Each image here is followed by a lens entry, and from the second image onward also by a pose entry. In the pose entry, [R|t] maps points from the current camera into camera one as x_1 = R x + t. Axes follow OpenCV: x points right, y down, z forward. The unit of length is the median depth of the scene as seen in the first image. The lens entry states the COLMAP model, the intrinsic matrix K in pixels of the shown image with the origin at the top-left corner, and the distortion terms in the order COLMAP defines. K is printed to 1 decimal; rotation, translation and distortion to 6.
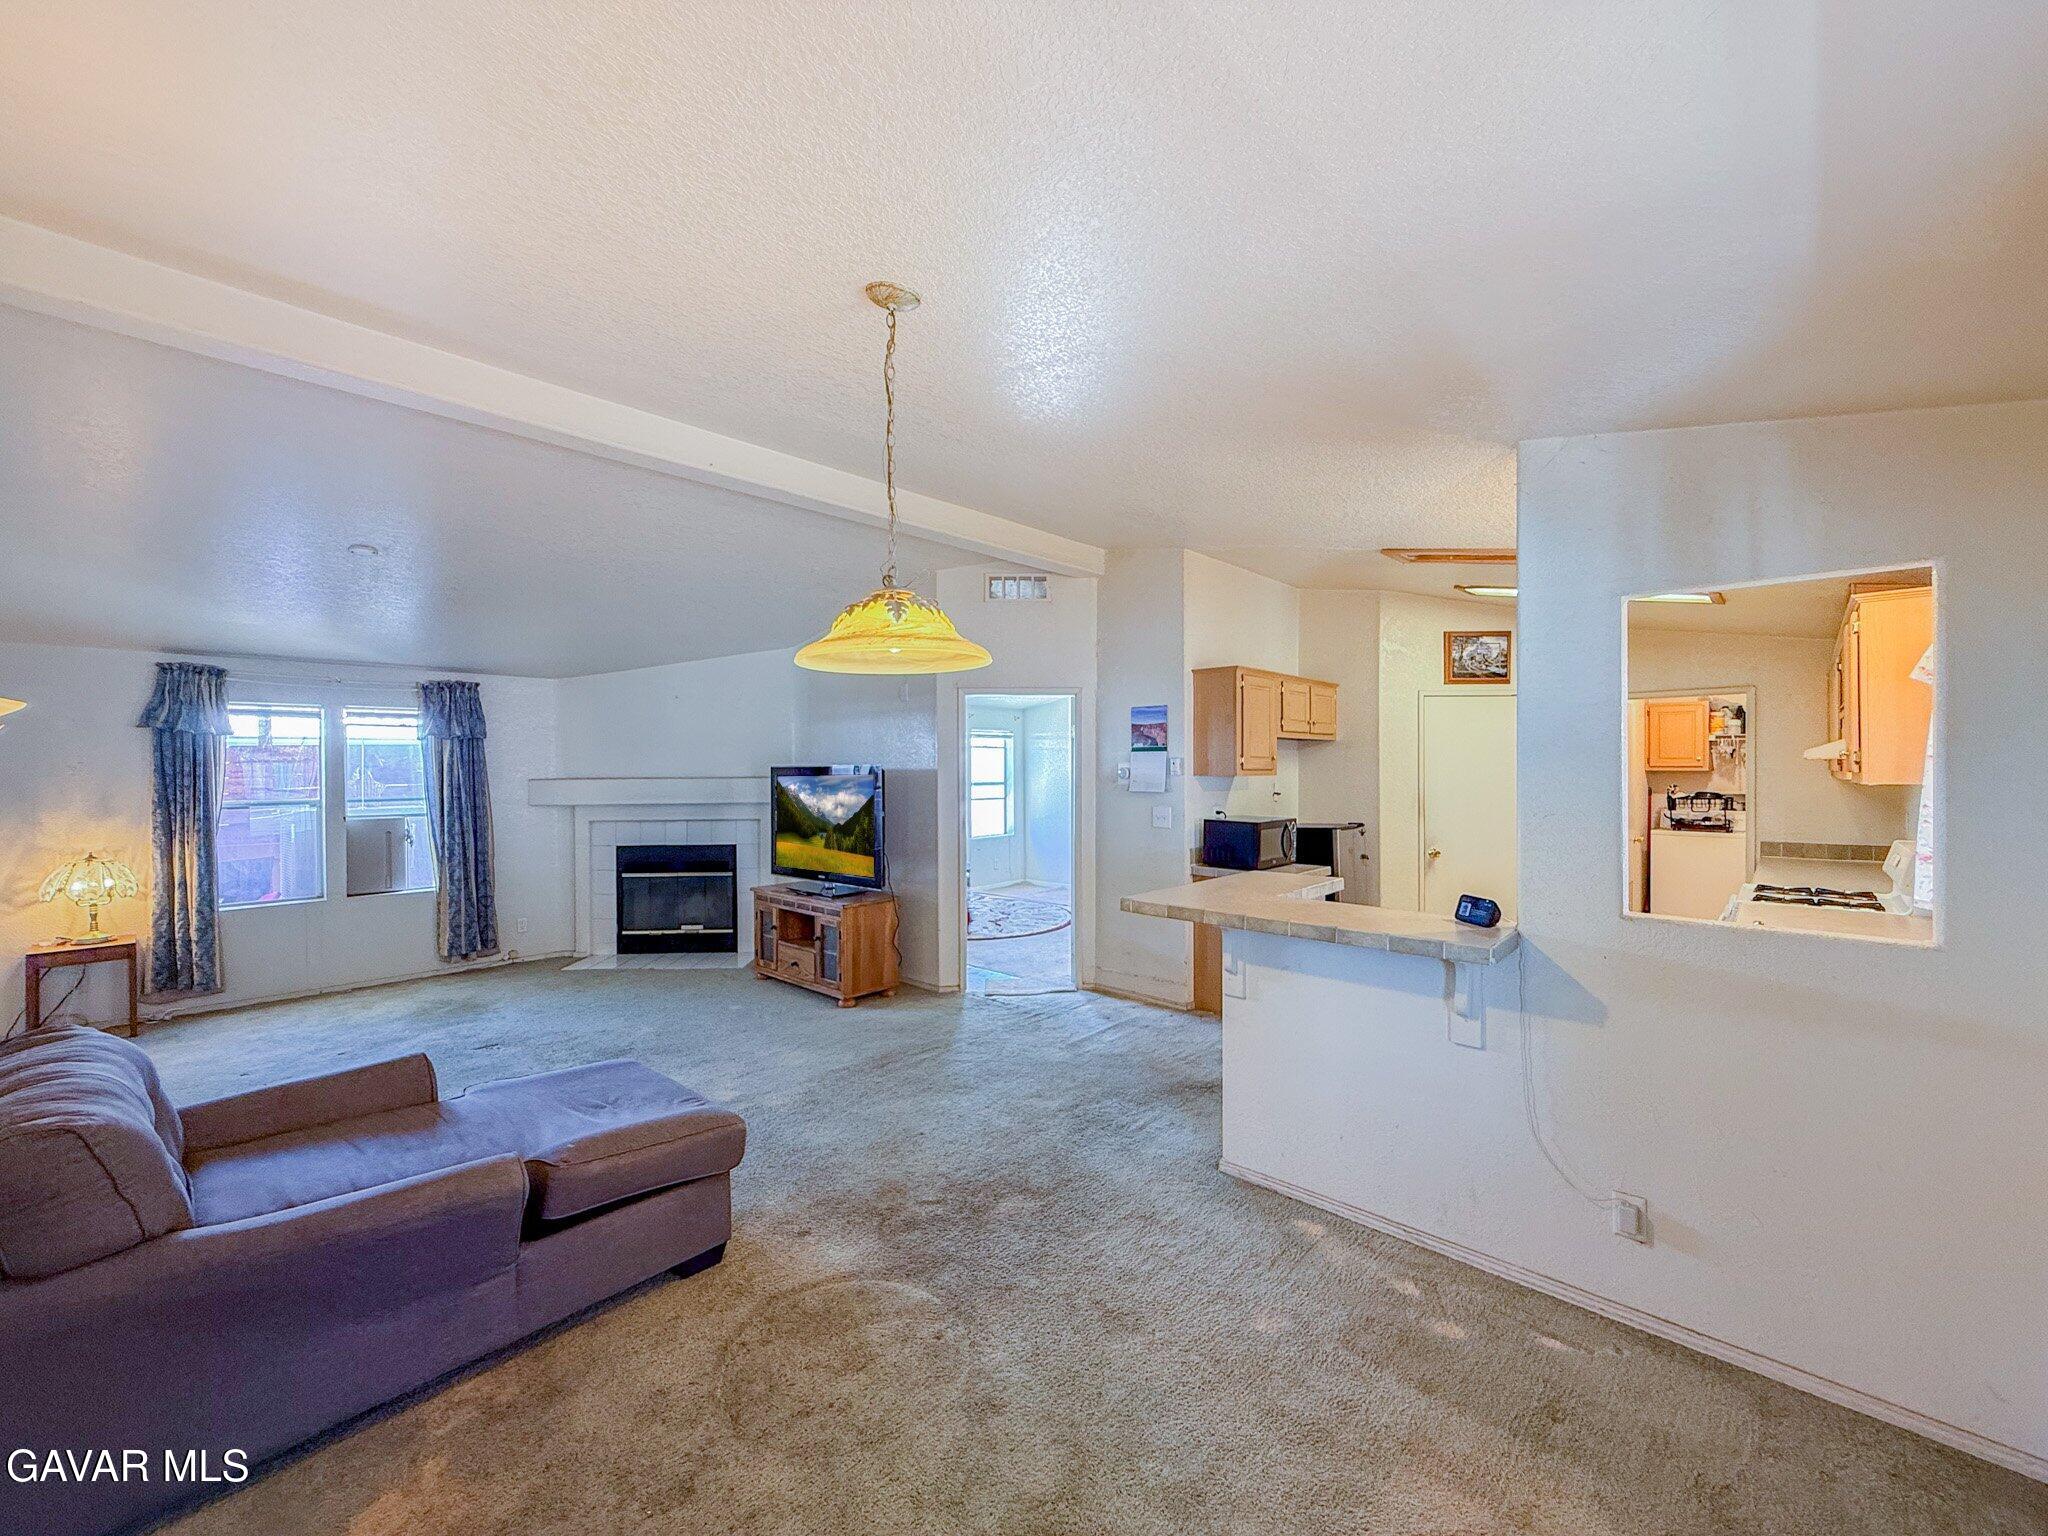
lens RADIAL K [[826.3, 0, 1020.9], [0, 826.3, 767.8], [0, 0, 1]] dist [0.001383, 0.000098]
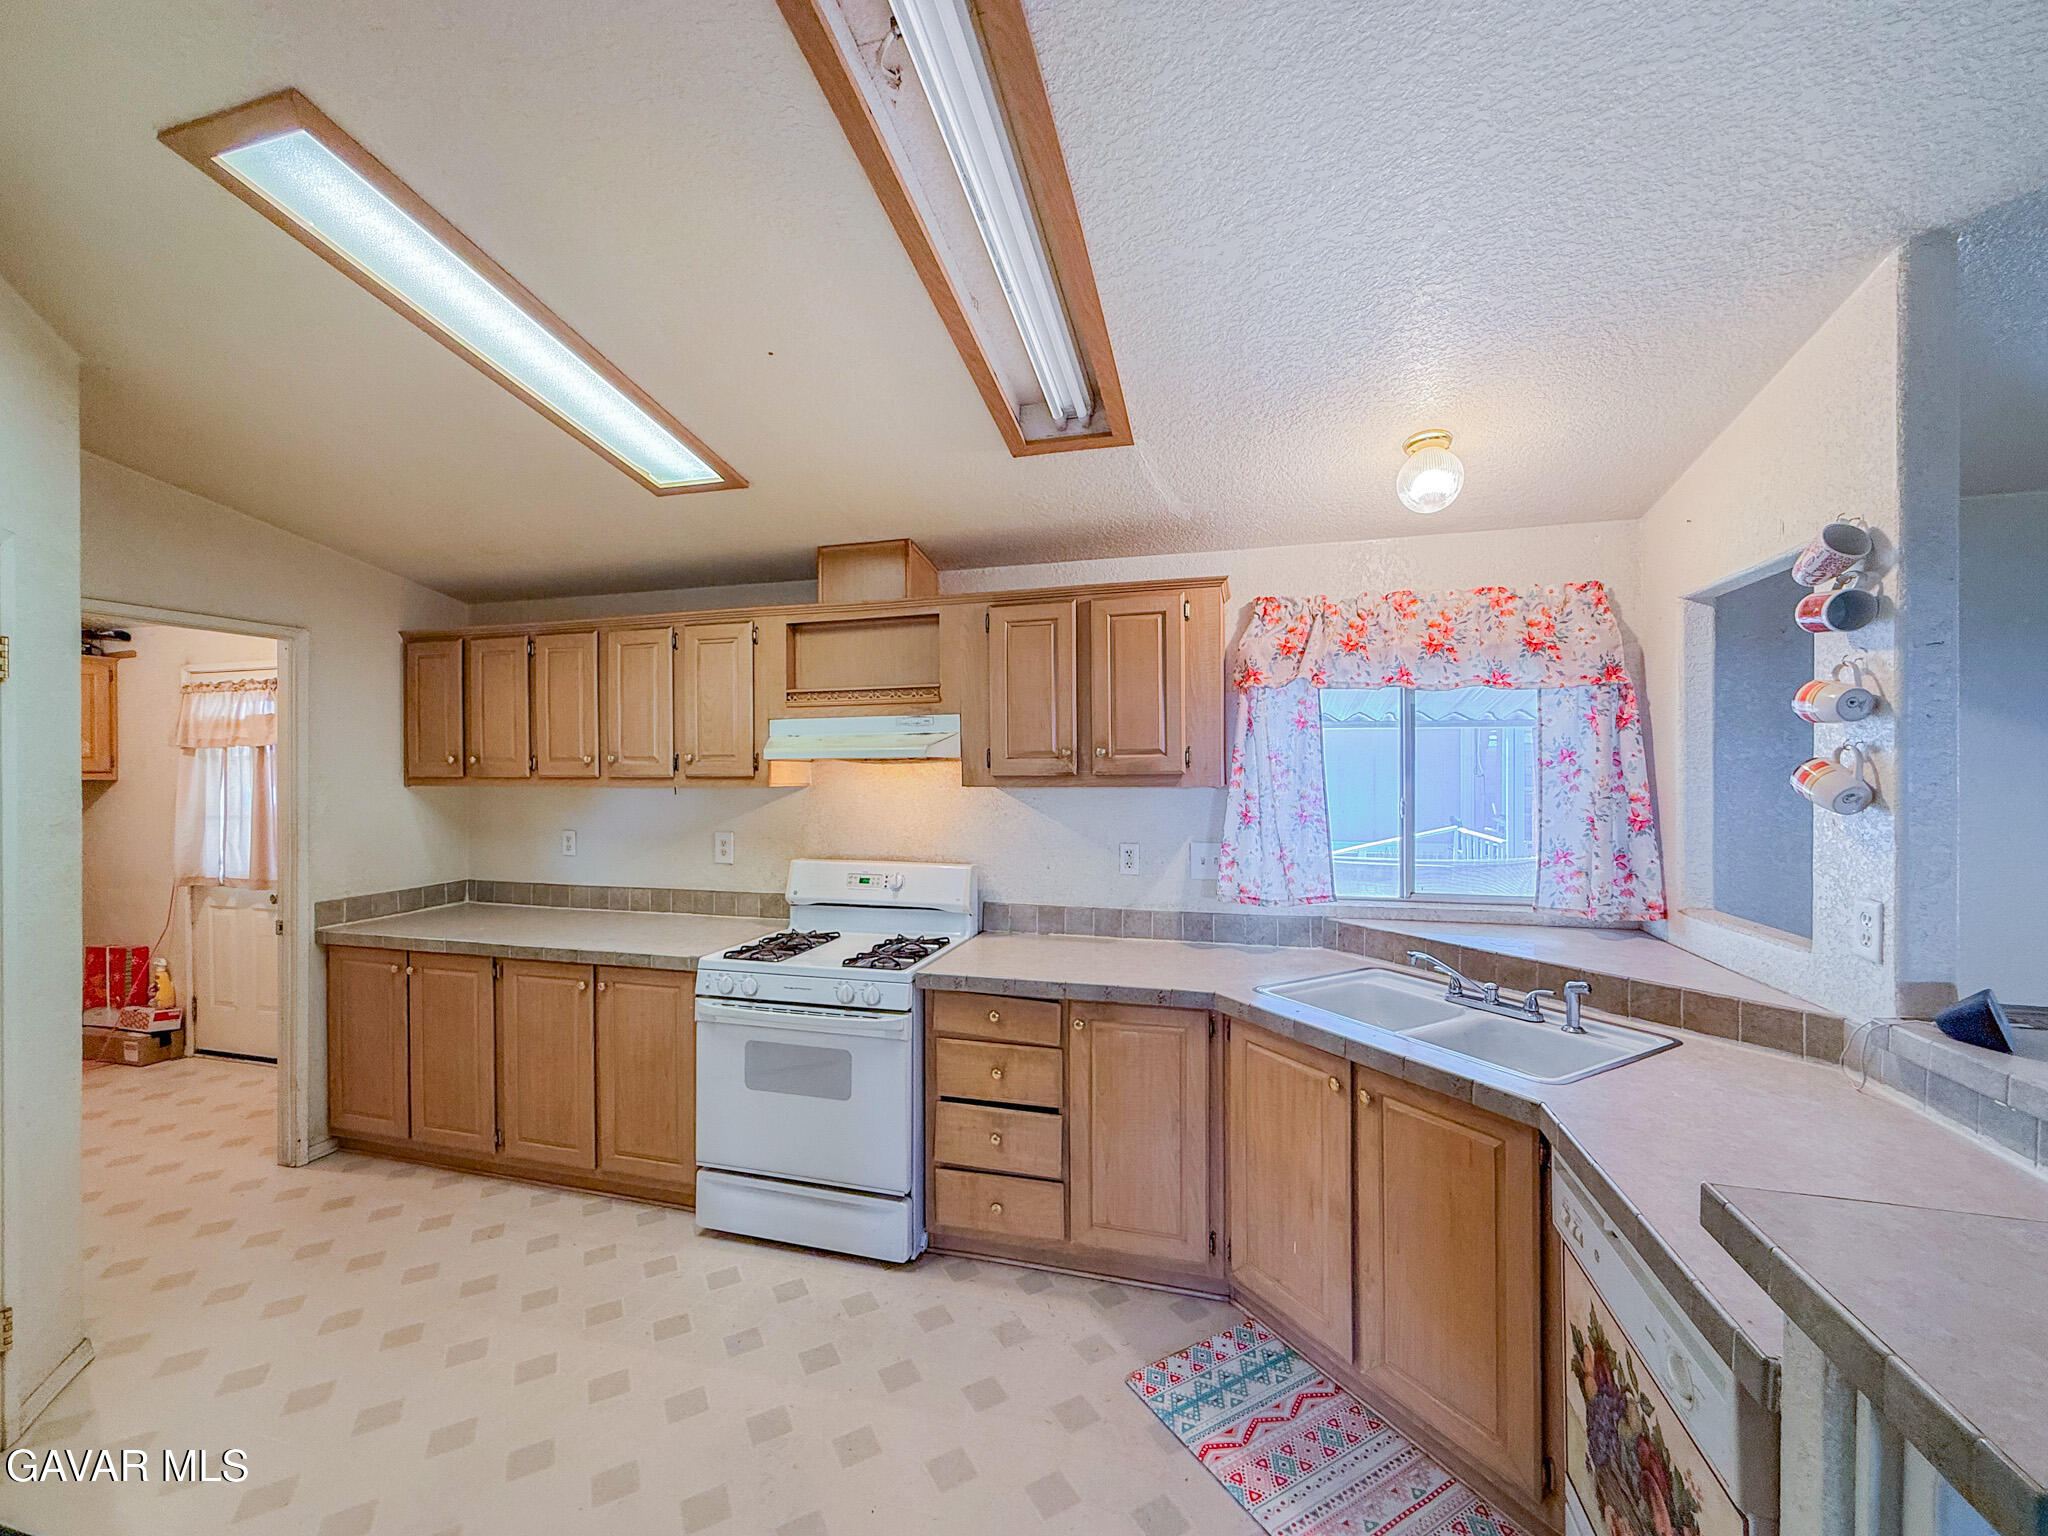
lens RADIAL K [[826.3, 0, 1022.1], [0, 826.3, 771.7], [0, 0, 1]] dist [0.001383, 0.000098]
pose [[-0.460538, 0.002897, 0.887635, 0.163235], [0.005677, 0.999984, -0.000318, 0.001107], [-0.887622, 0.004893, -0.460547, 0.838631]]
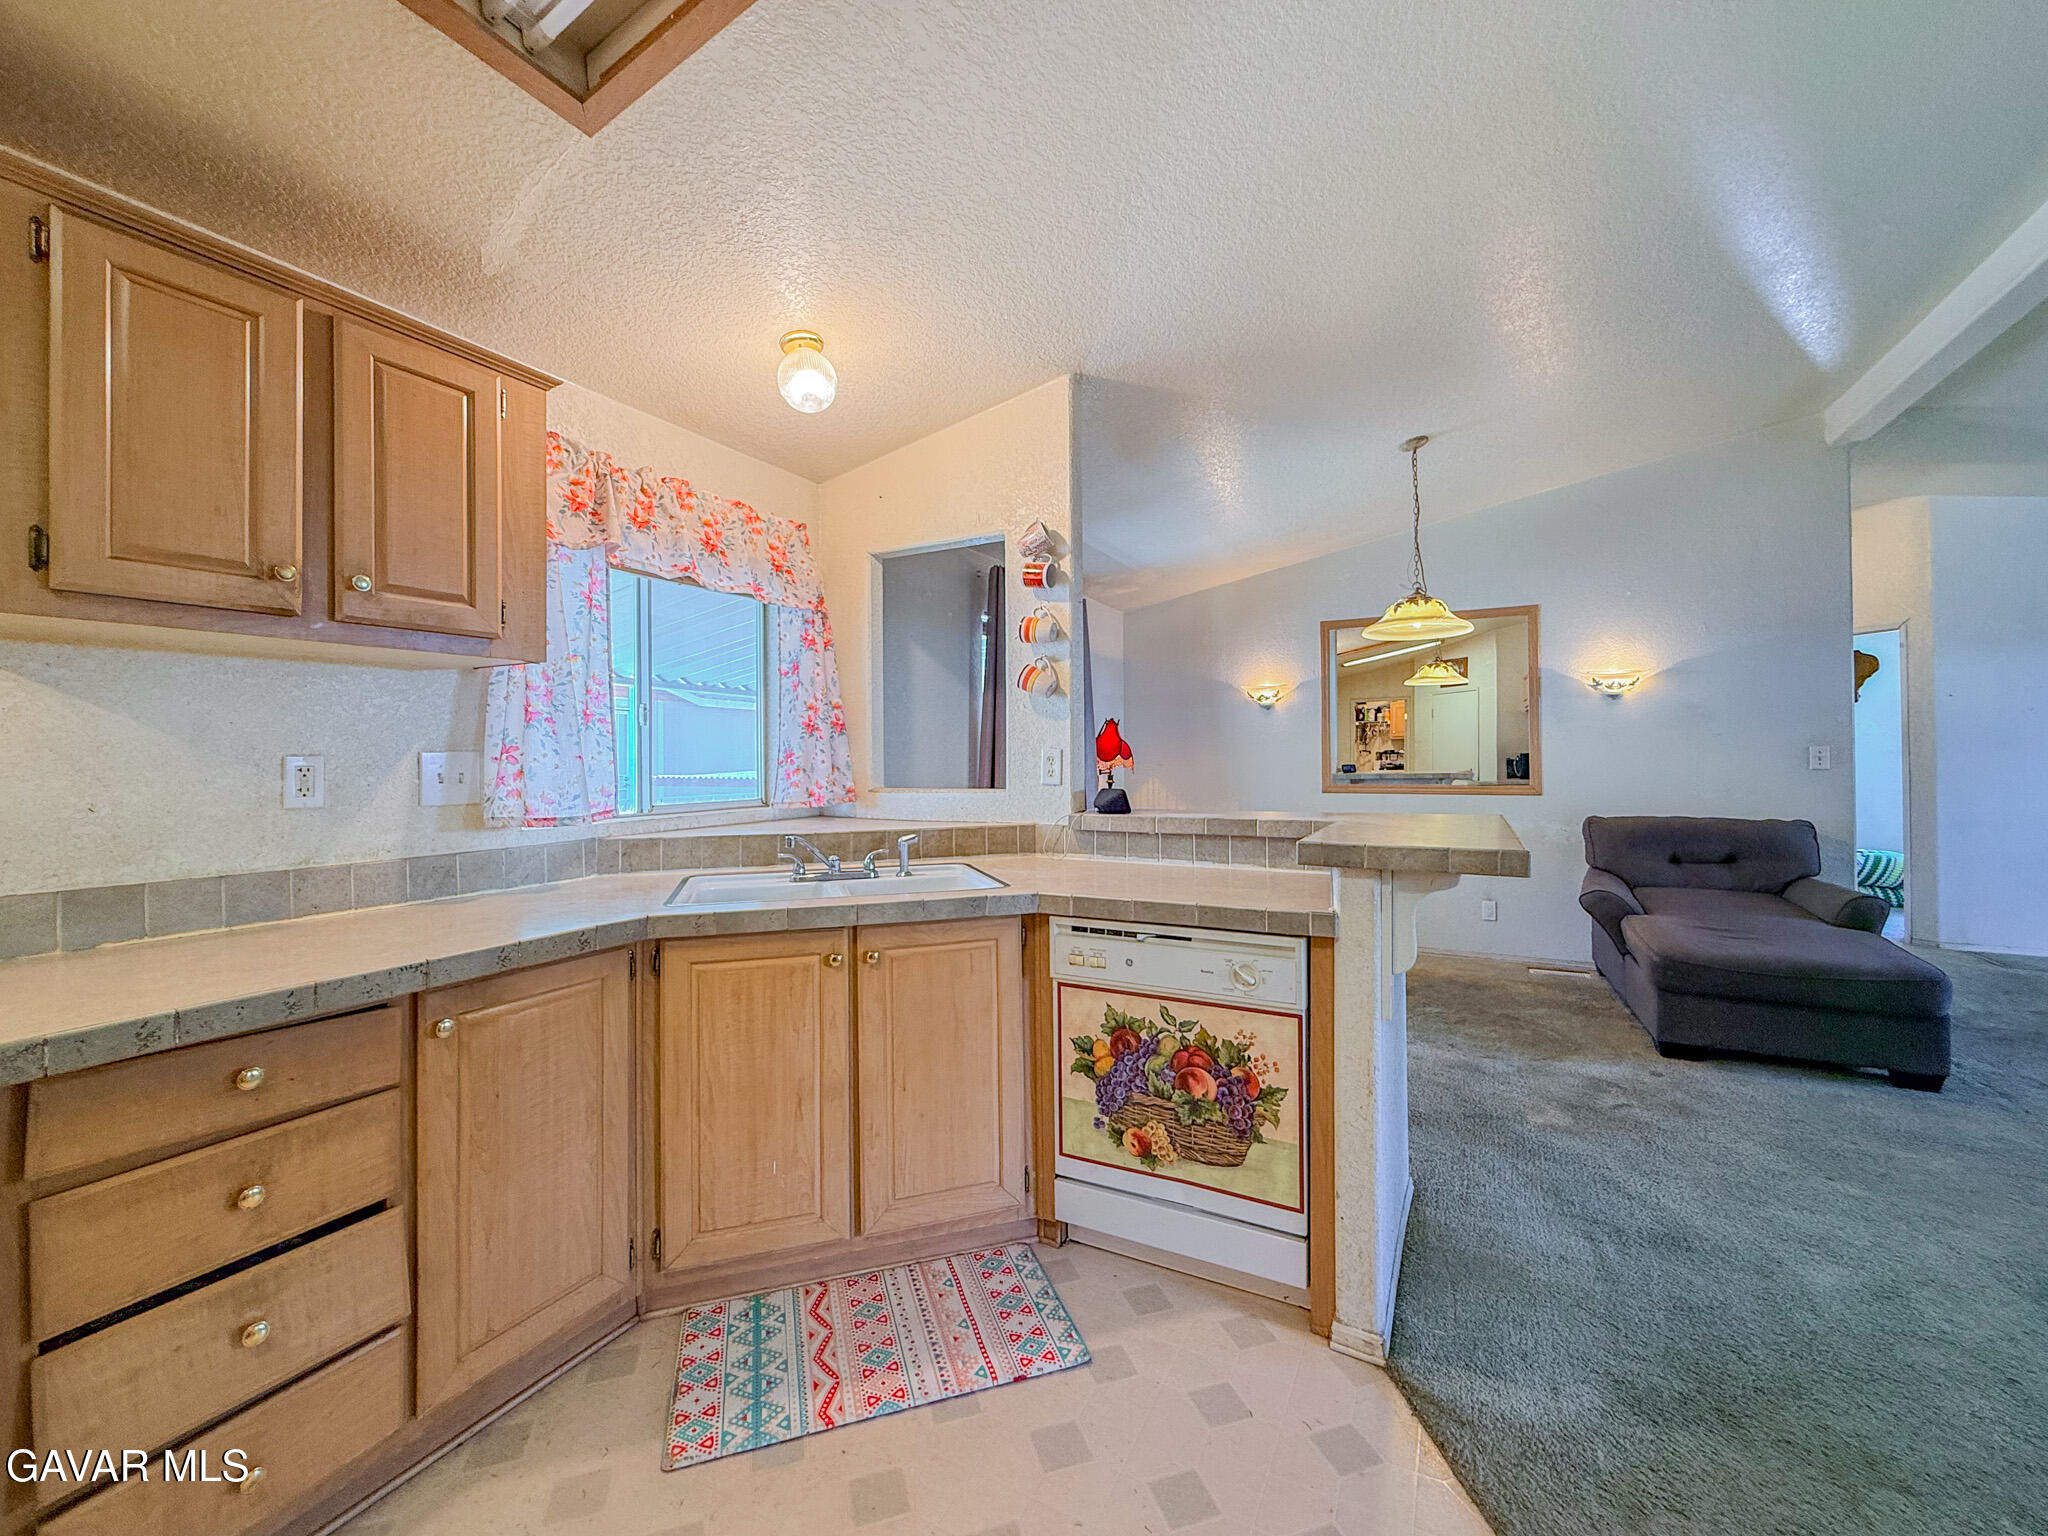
lens RADIAL K [[826.3, 0, 1034.5], [0, 826.3, 752.6], [0, 0, 1]] dist [0.001383, 0.000098]
pose [[-0.962384, 0.010981, -0.271472, 0.427161], [0.012725, 0.999908, -0.004666, 0.052189], [0.271395, -0.007945, -0.962435, 0.909526]]
